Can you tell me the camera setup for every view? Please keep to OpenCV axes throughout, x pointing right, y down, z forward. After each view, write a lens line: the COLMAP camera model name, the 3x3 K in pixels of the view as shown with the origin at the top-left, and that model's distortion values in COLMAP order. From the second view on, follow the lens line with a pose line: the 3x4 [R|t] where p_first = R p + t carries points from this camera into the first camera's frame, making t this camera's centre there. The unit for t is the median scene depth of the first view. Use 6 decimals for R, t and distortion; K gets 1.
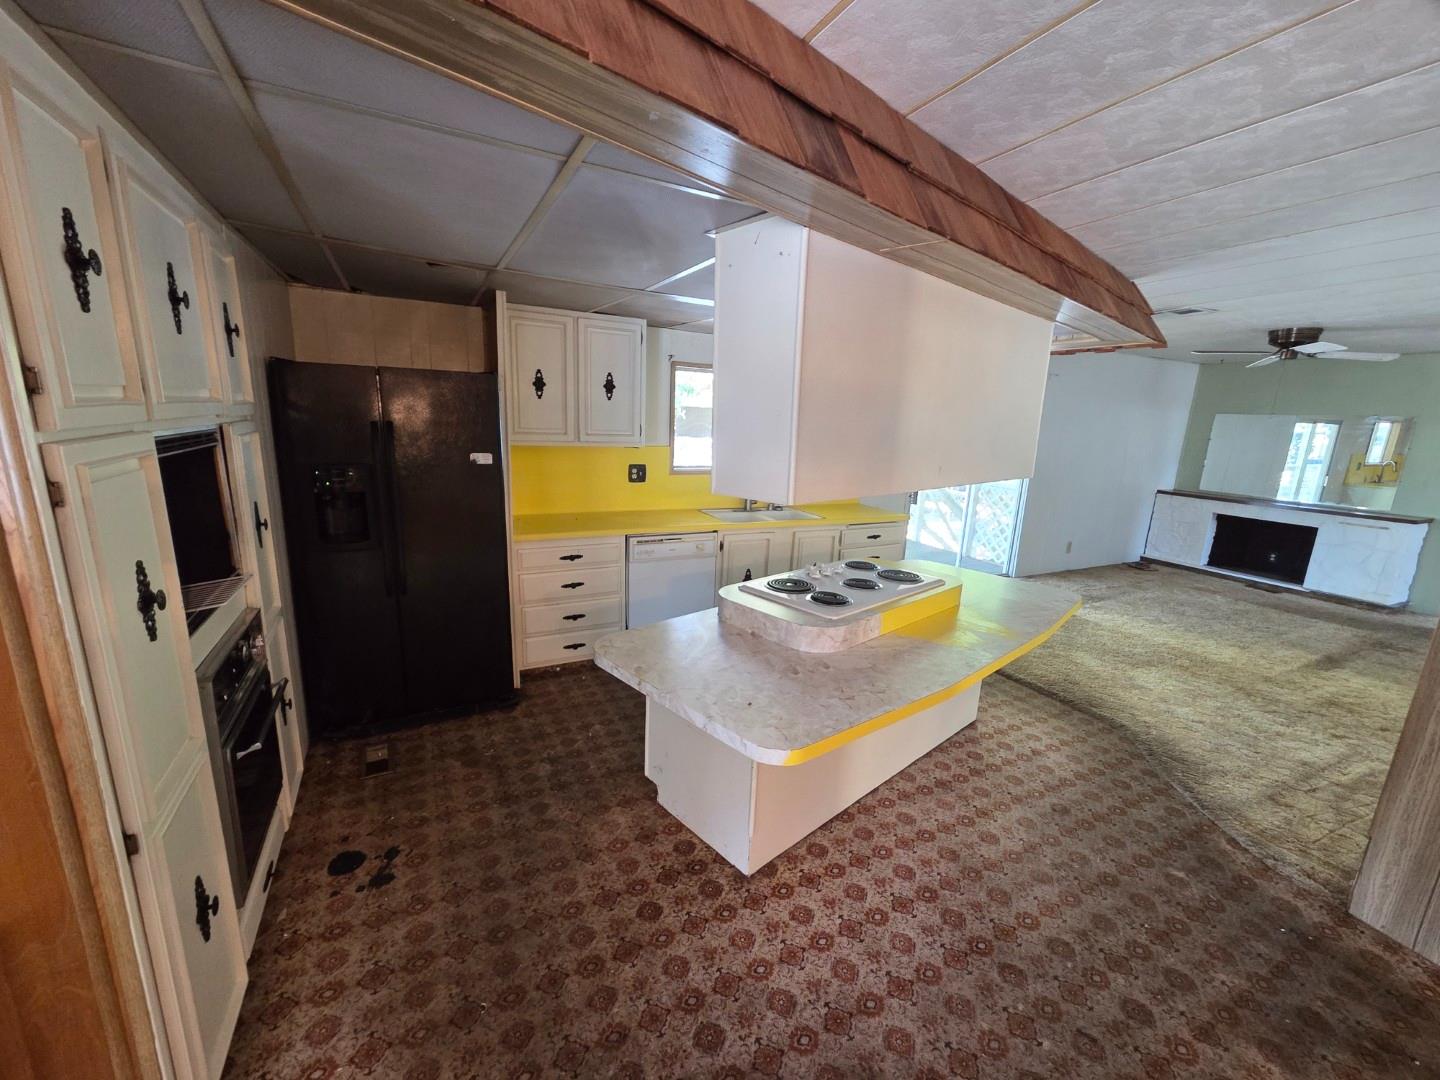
lens RADIAL K [[591.7, 0, 722.4], [0, 591.7, 548.6], [0, 0, 1]] dist [0.003985, 0.000686]
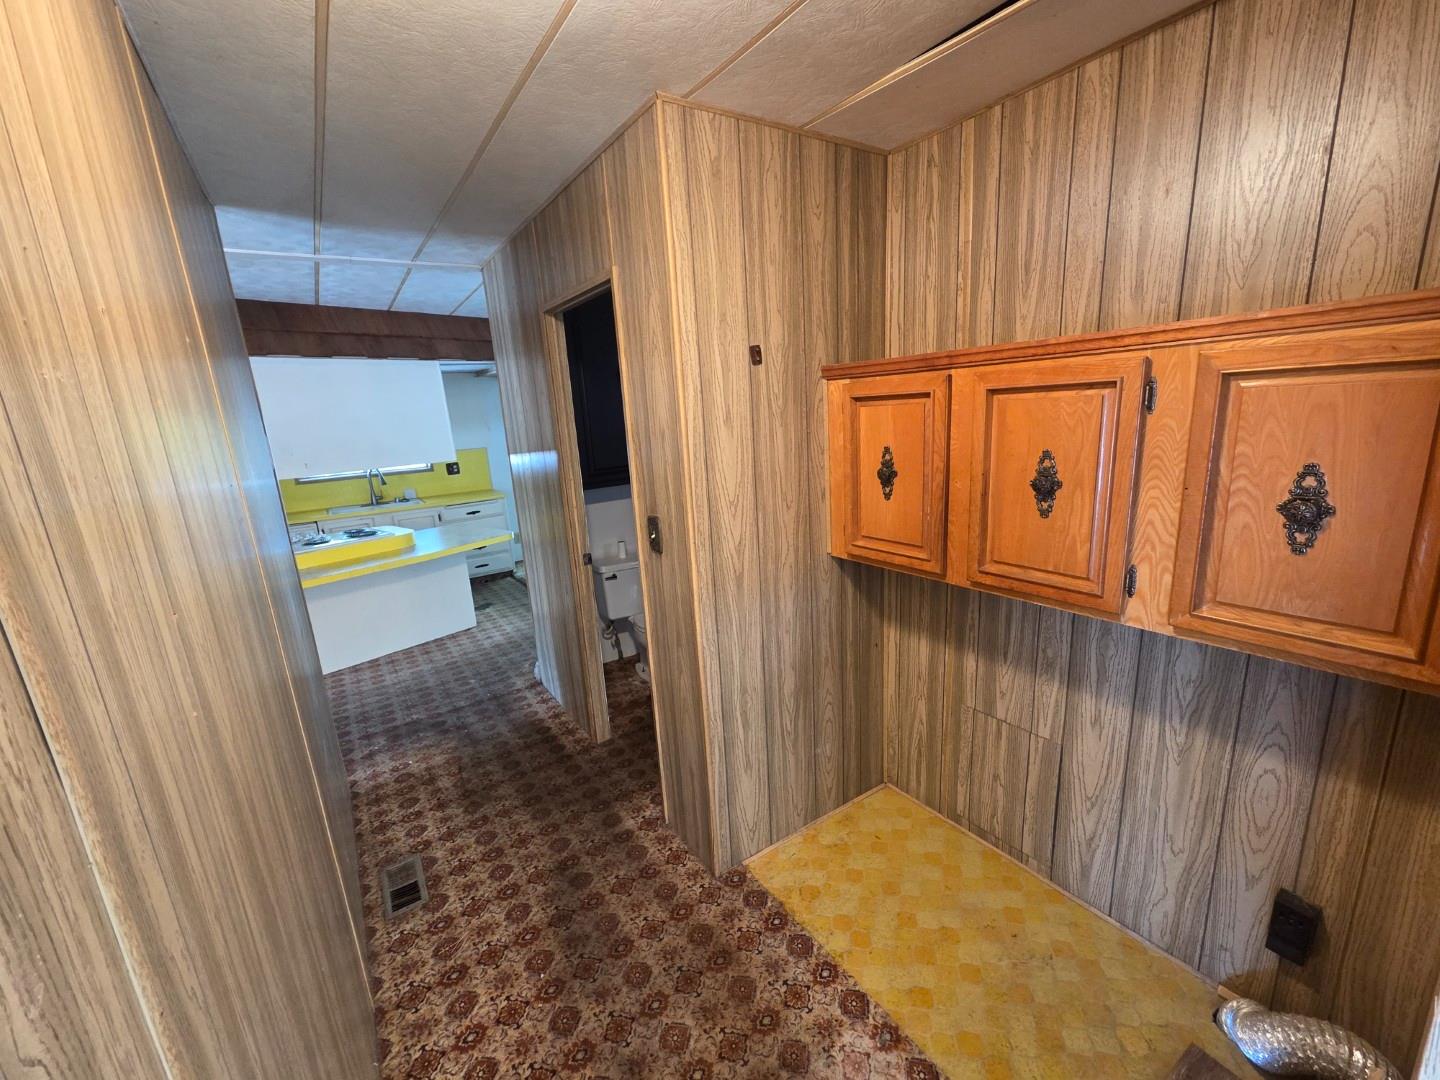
lens RADIAL K [[591.7, 0, 722.4], [0, 591.7, 548.6], [0, 0, 1]] dist [0.003985, 0.000686]
pose [[0.987082, -0.127657, 0.096817, 1.108355], [0.126842, 0.991816, 0.014547, 0.186455], [-0.097881, -0.002078, 0.995196, -0.640898]]
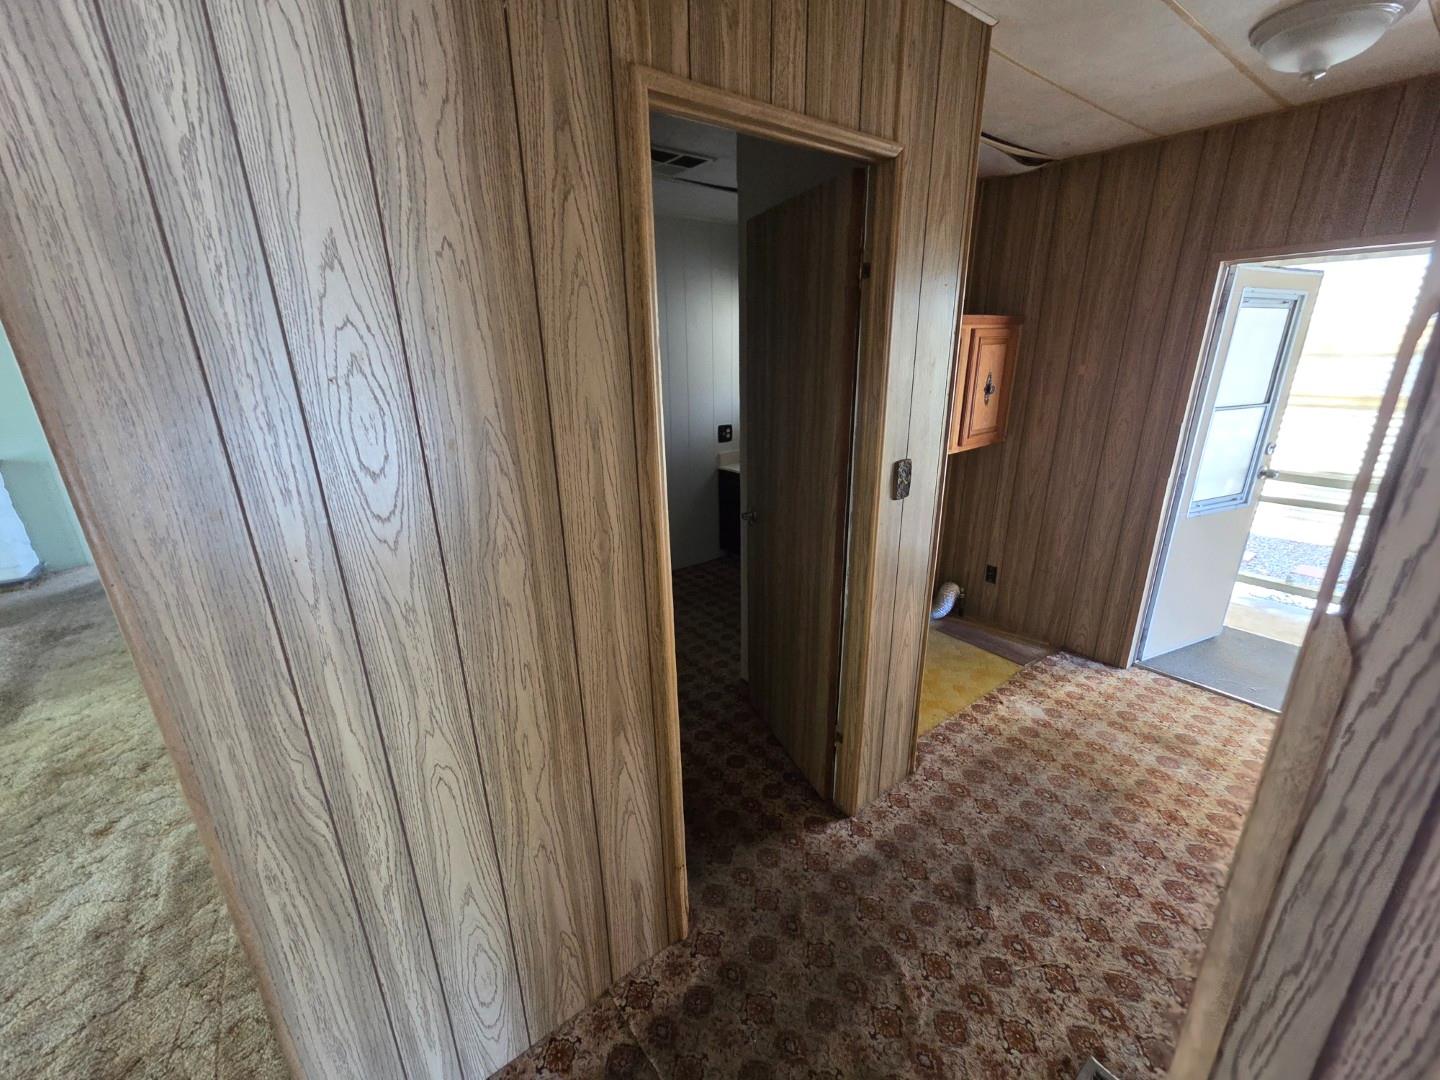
lens RADIAL K [[591.7, 0, 722.4], [0, 591.7, 548.6], [0, 0, 1]] dist [0.003985, 0.000686]
pose [[-0.193206, -0.353722, 0.915179, 0.494388], [0.229777, 0.890503, 0.392693, -0.072520], [-0.953873, 0.286157, -0.090774, 0.384440]]
